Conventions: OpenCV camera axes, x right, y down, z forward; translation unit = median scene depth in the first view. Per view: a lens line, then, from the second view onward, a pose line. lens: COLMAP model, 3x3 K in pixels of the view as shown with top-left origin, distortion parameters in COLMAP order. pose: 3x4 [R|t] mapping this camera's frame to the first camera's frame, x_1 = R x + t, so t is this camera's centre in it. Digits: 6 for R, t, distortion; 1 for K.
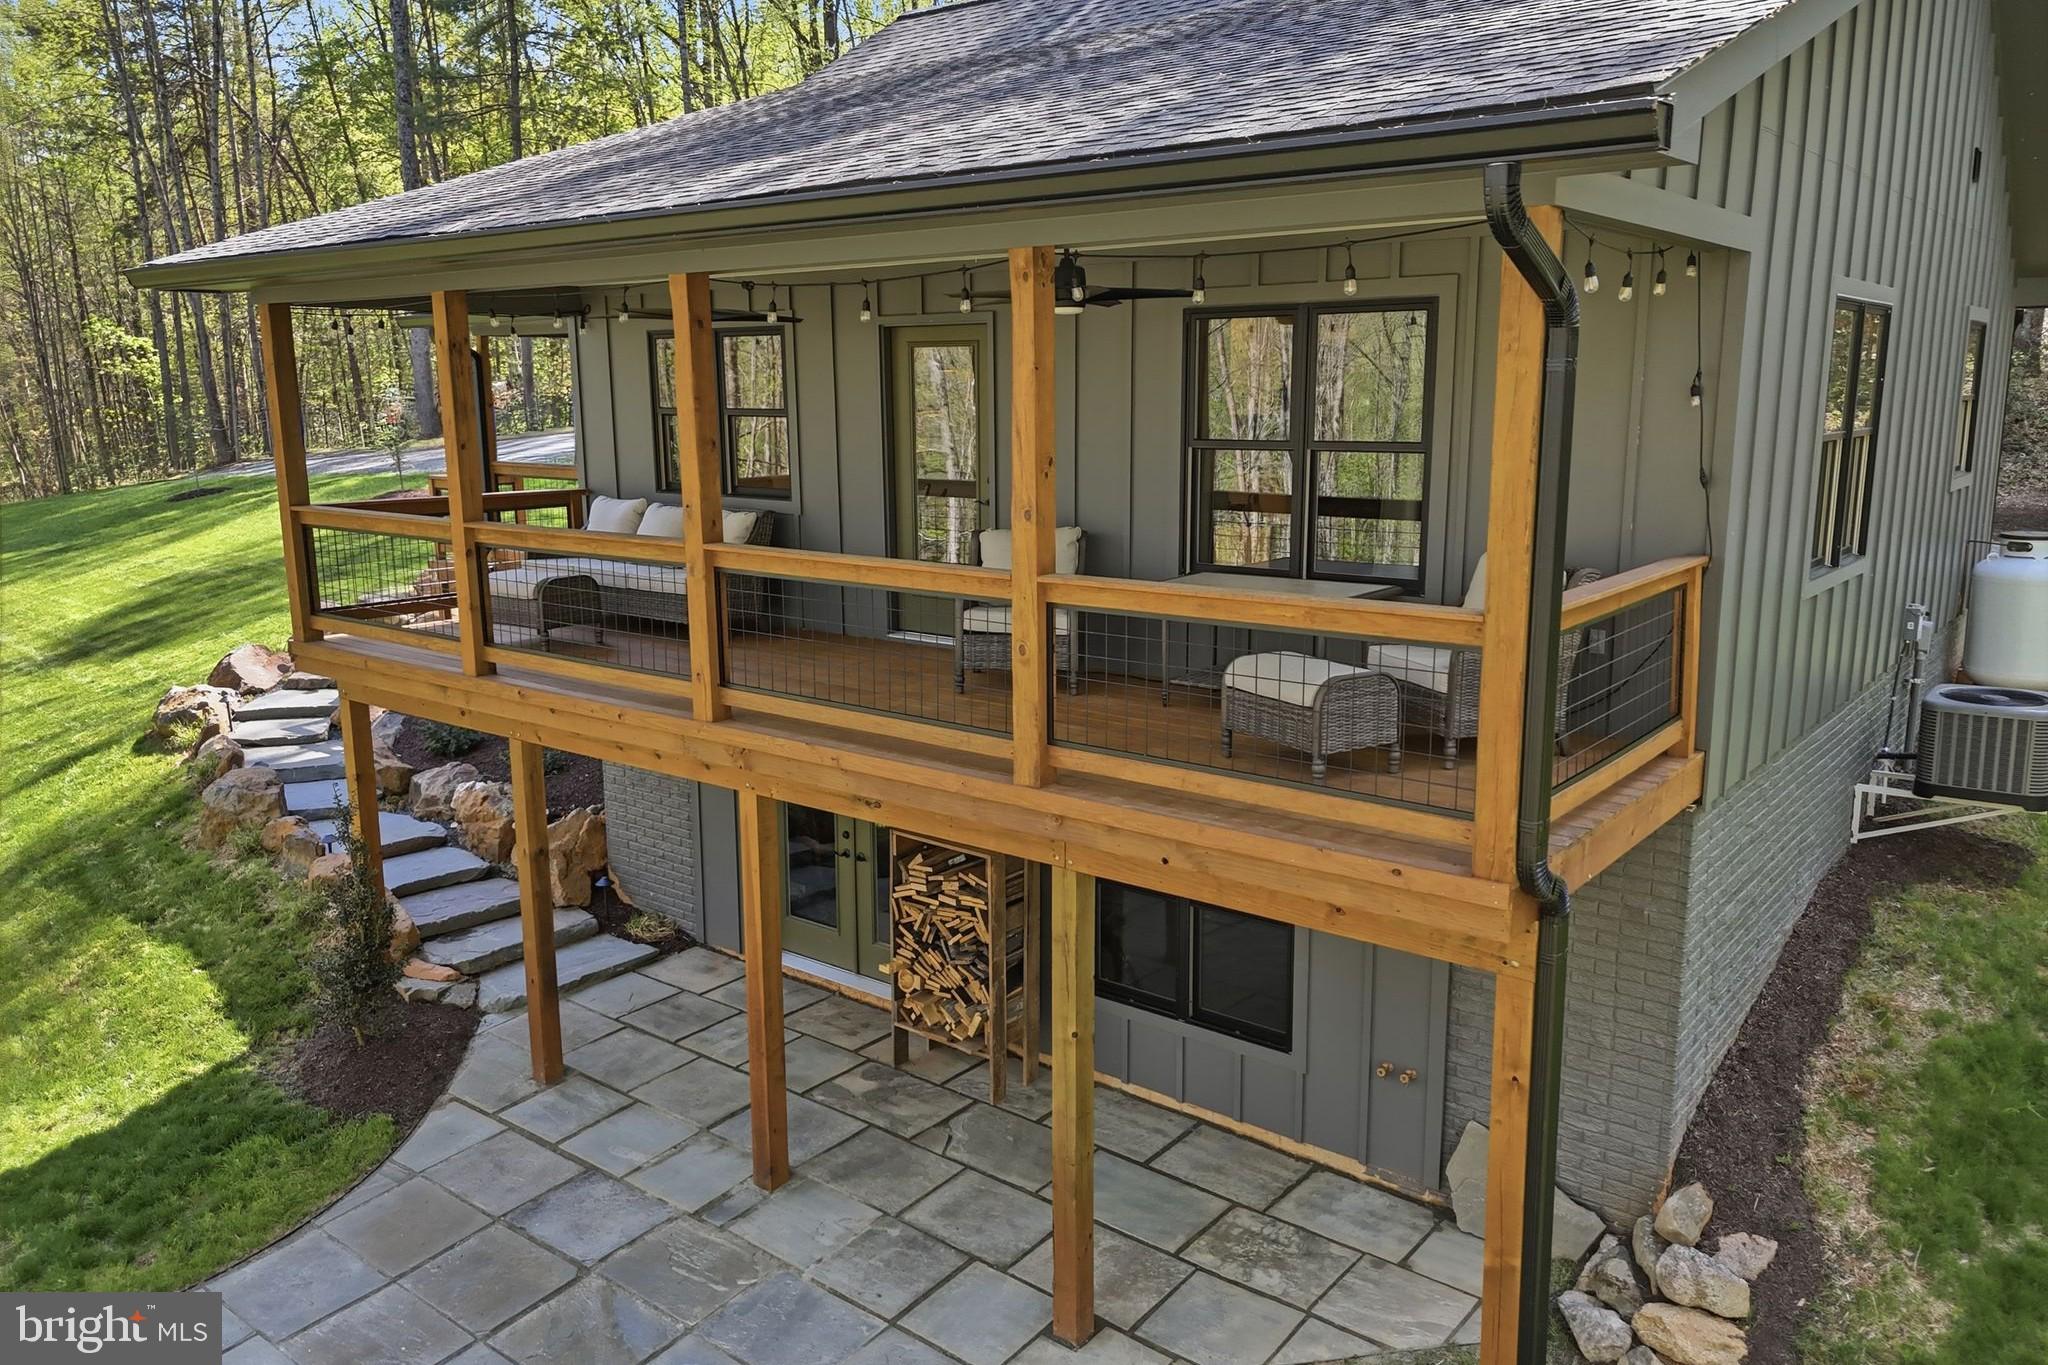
lens RADIAL K [[1521.6, 0, 1036.5], [0, 1521.6, 679.0], [0, 0, 1]] dist [0.012817, -0.004736]
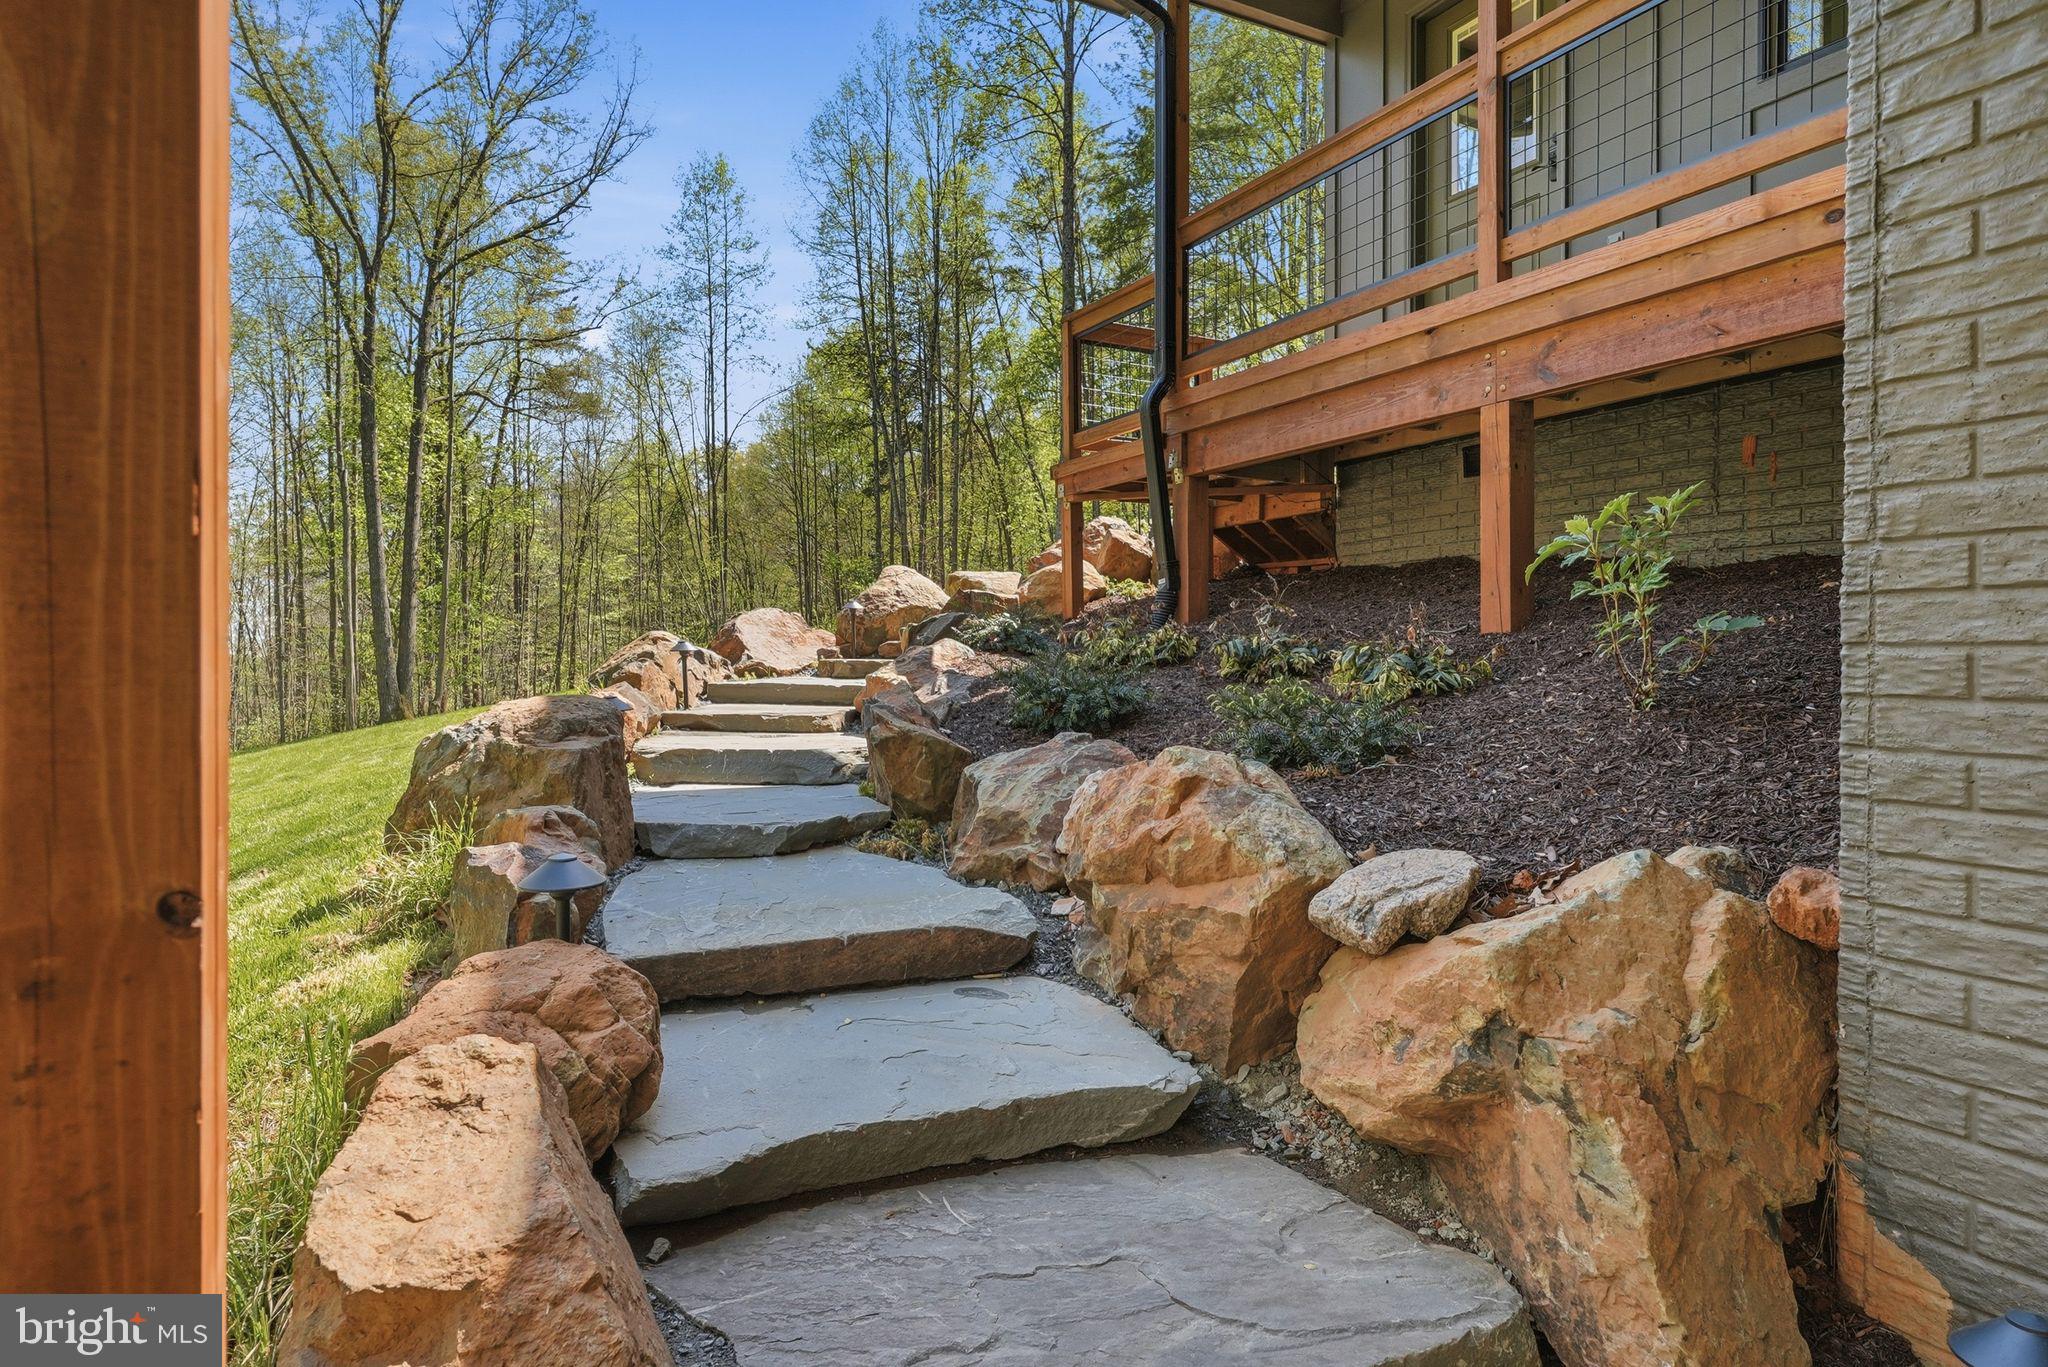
lens RADIAL K [[1142.5, 0, 1035.3], [0, 1142.5, 674.6], [0, 0, 1]] dist [-0.002360, -0.001171]
pose [[0.922641, 0.013154, -0.385435, -0.334018], [-0.080993, 0.983739, -0.160305, 0.097640], [0.377059, 0.179122, 0.908703, 0.872628]]
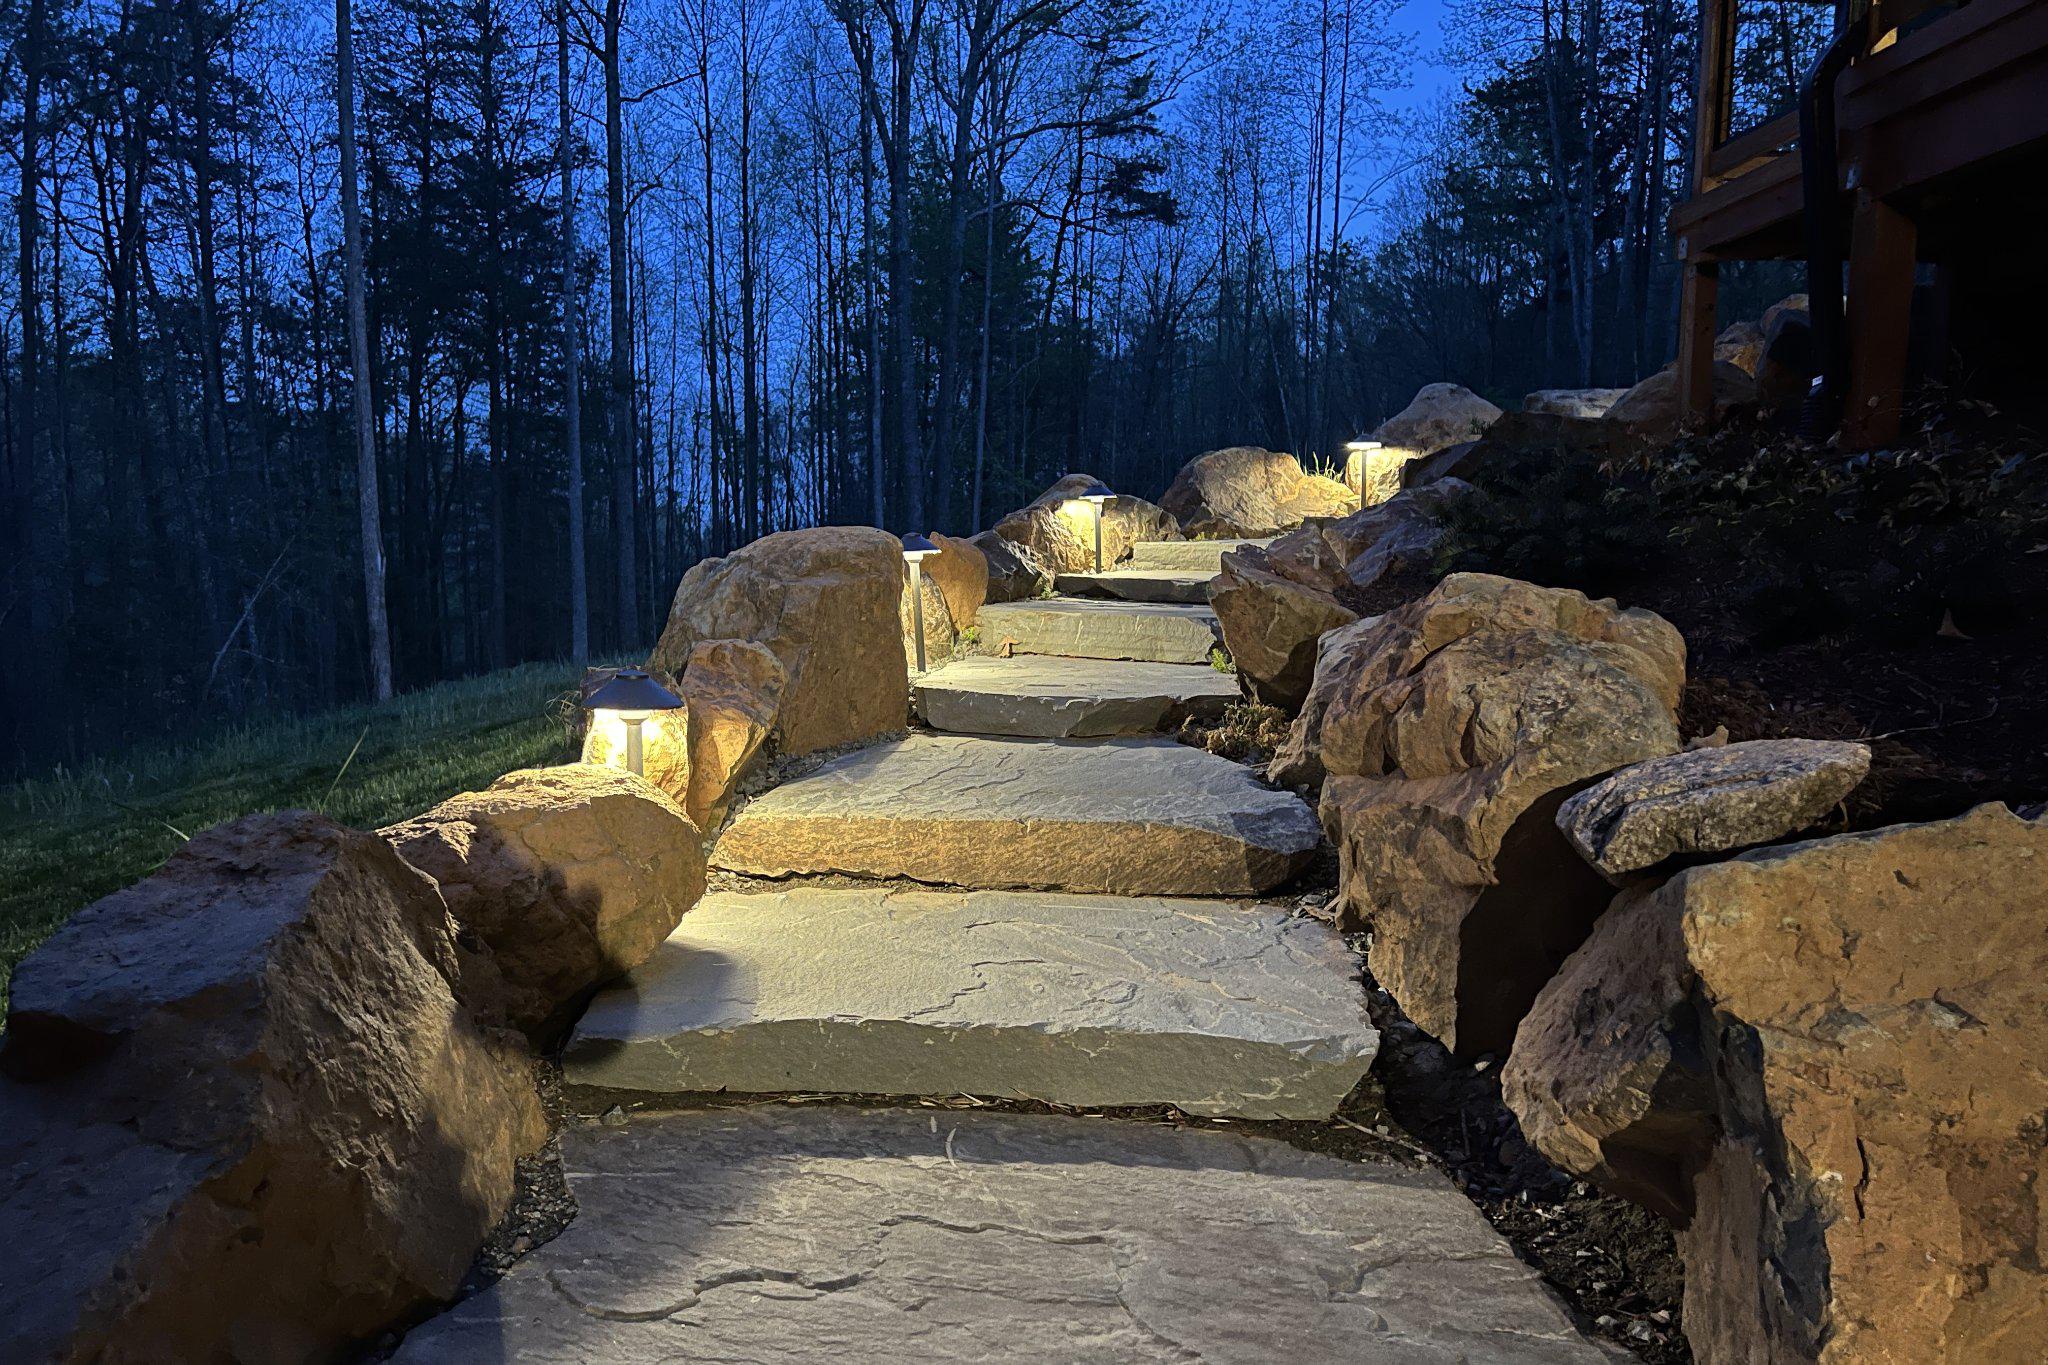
lens RADIAL K [[1553.3, 0, 1028.0], [0, 1553.3, 690.0], [0, 0, 1]] dist [0.076049, -0.005273]
pose [[0.651416, 0.088706, -0.753517, -0.281964], [-0.164785, 0.985976, -0.026386, 0.101858], [0.740610, 0.141357, 0.656899, 0.914628]]
